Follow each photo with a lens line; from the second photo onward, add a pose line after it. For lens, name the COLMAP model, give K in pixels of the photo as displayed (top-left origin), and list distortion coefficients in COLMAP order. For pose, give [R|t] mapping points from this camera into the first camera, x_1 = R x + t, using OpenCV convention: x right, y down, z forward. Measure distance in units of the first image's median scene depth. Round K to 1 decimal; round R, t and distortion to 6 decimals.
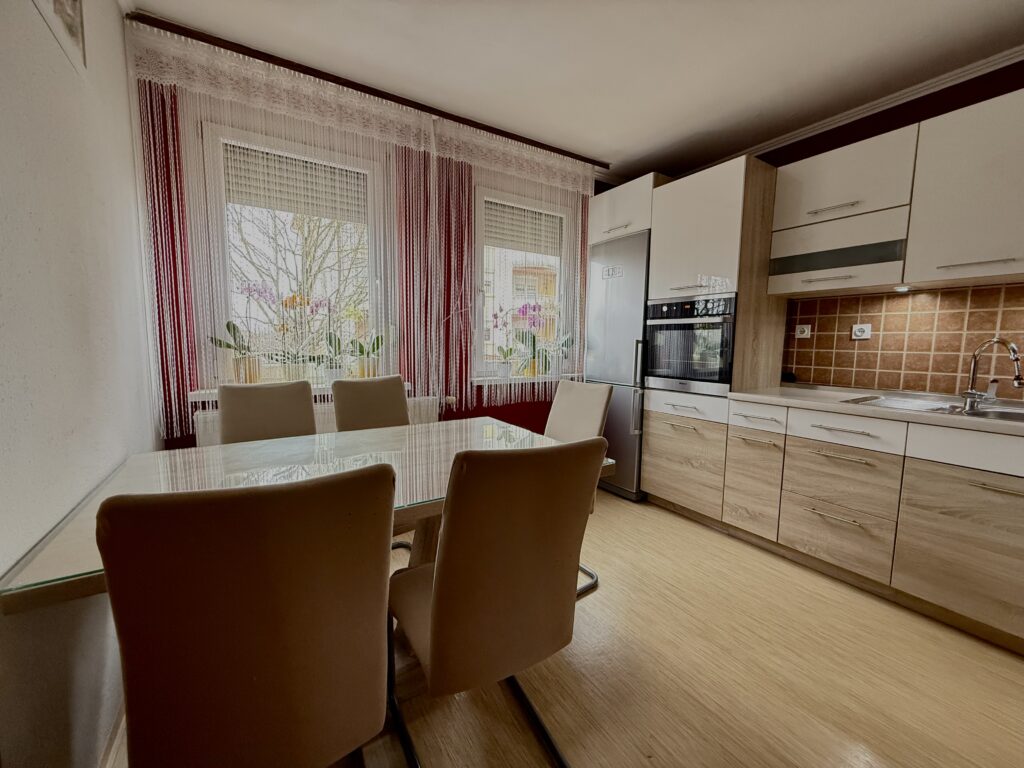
lens RADIAL K [[407.3, 0, 508.2], [0, 407.3, 382.3], [0, 0, 1]] dist [0.000476, 0.000087]
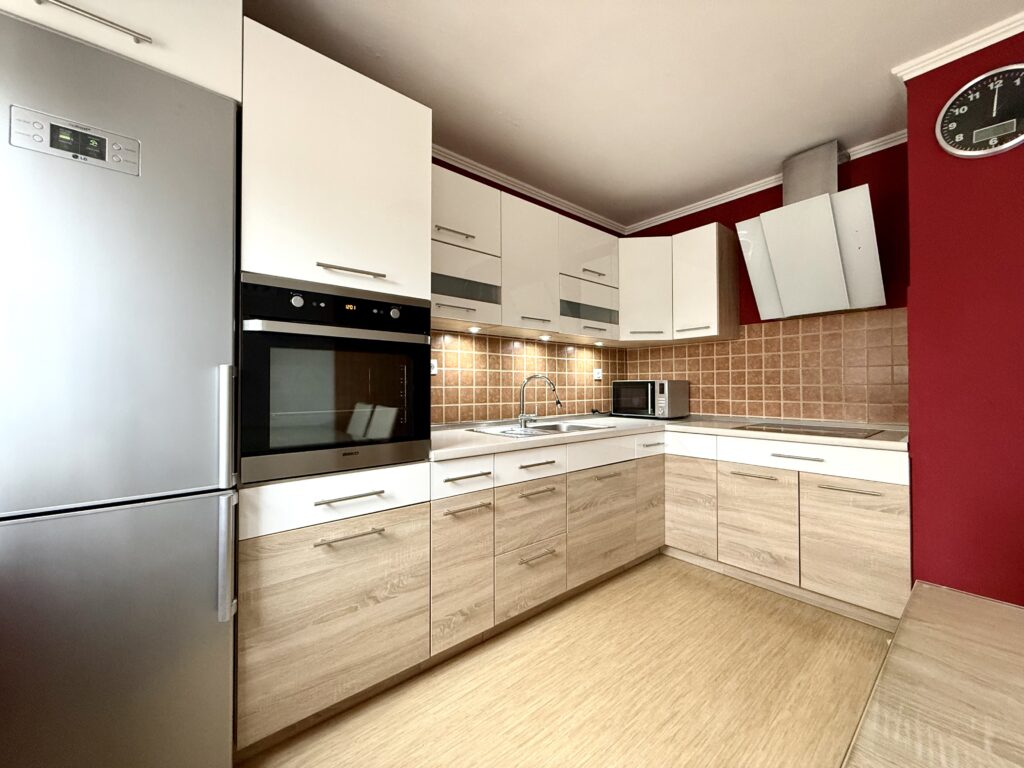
lens RADIAL K [[407.3, 0, 505.4], [0, 407.3, 382.4], [0, 0, 1]] dist [0.000476, 0.000087]
pose [[-0.141491, 0.002603, 0.989936, -0.126014], [0.100998, 0.994816, 0.011820, -0.083824], [-0.984774, 0.101654, -0.141020, 0.998826]]
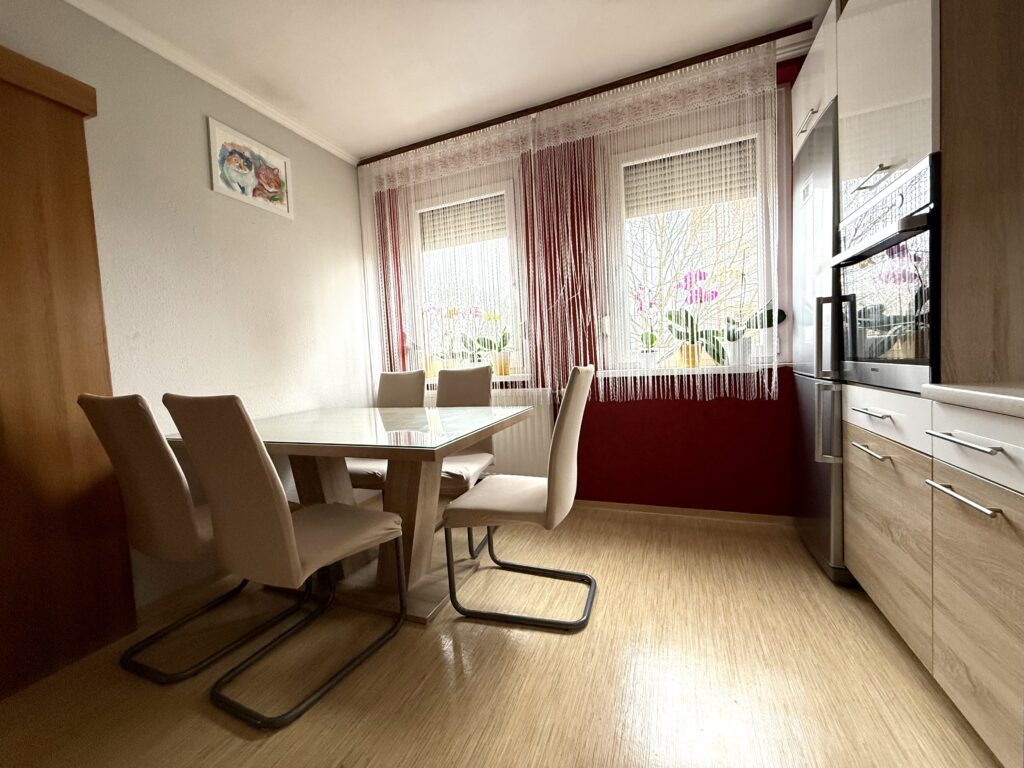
lens RADIAL K [[407.3, 0, 506.4], [0, 407.3, 381.0], [0, 0, 1]] dist [0.000476, 0.000087]
pose [[0.587467, -0.000574, -0.809248, 0.652858], [-0.016771, 0.999776, -0.012884, 0.035896], [0.809074, 0.021141, 0.587326, 0.378471]]
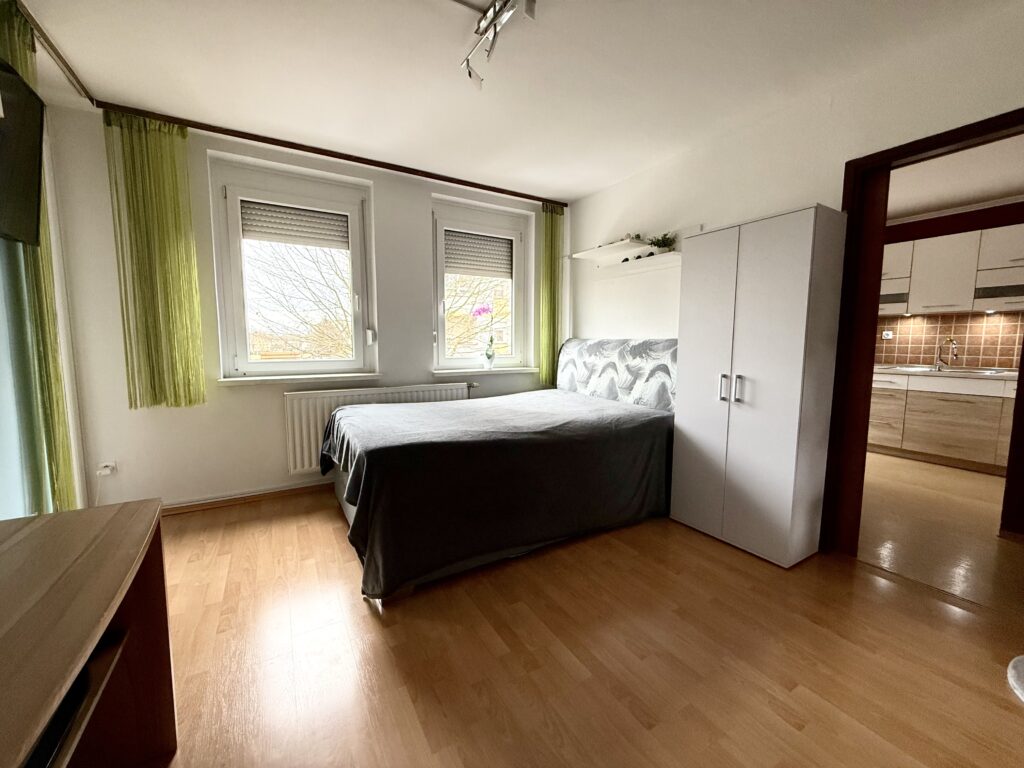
lens RADIAL K [[407.3, 0, 507.2], [0, 407.3, 383.2], [0, 0, 1]] dist [0.000476, 0.000087]
pose [[0.999360, -0.006631, -0.035155, -0.922119], [0.006649, 0.999978, 0.000402, 0.096728], [0.035152, -0.000635, 0.999382, -1.056592]]
